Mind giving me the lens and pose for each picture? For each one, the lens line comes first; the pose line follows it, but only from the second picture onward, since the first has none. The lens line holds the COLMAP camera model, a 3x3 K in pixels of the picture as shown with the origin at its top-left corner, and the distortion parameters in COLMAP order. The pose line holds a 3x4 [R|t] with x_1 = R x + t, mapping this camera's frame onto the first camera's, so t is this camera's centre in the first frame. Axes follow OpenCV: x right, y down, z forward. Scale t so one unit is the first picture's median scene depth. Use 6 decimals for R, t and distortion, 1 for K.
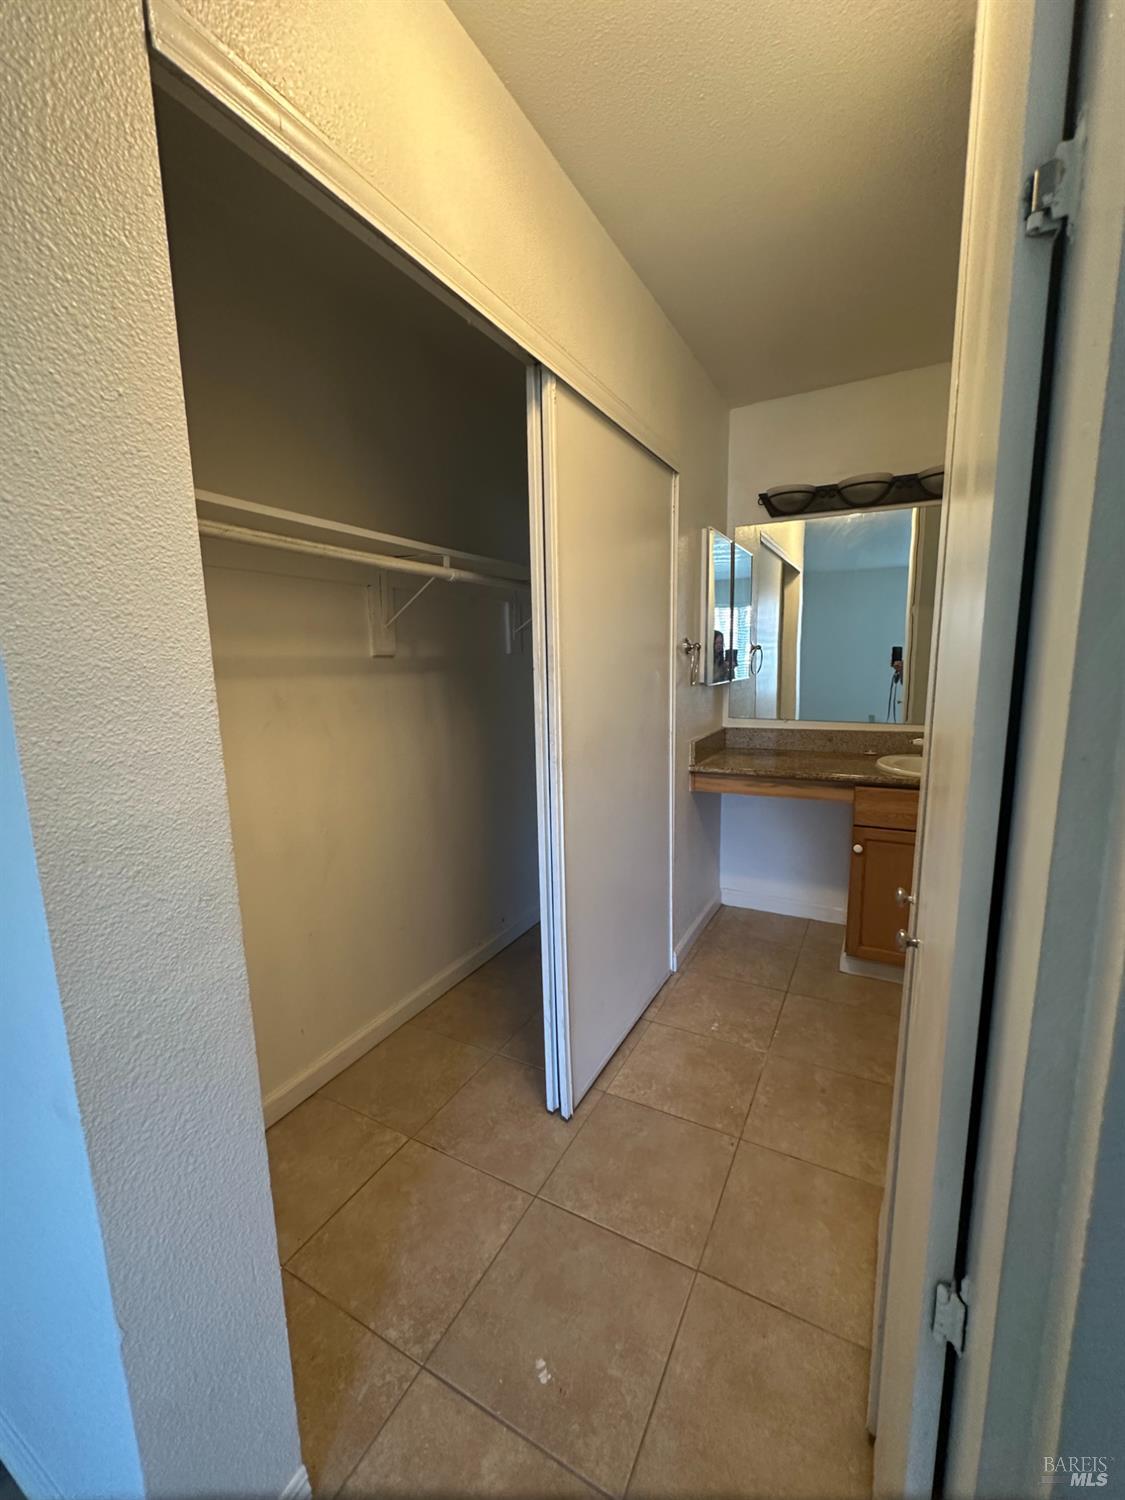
lens RADIAL K [[599.1, 0, 565.6], [0, 599.1, 753.0], [0, 0, 1]] dist [-0.005853, 0.001321]
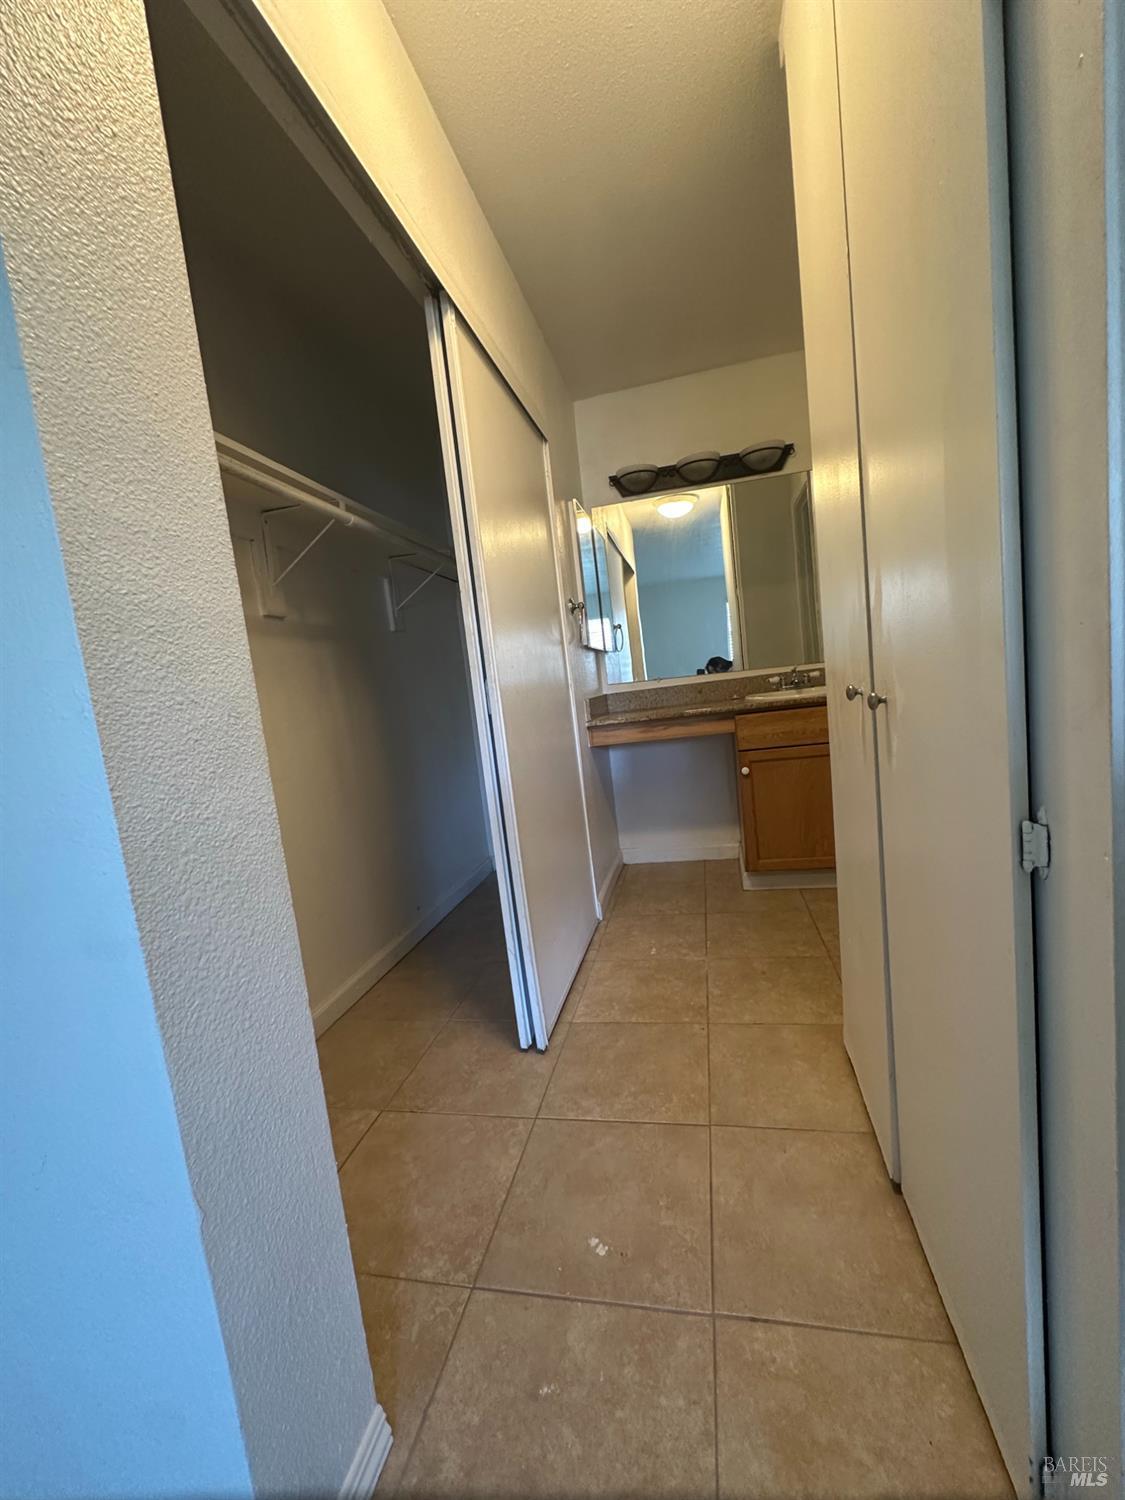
lens RADIAL K [[599.1, 0, 566.8], [0, 599.1, 751.5], [0, 0, 1]] dist [-0.005853, 0.001321]
pose [[0.958144, -0.117422, 0.261100, -0.191626], [0.134302, 0.989791, -0.047713, 0.214701], [-0.252832, 0.080782, 0.964132, 0.006288]]
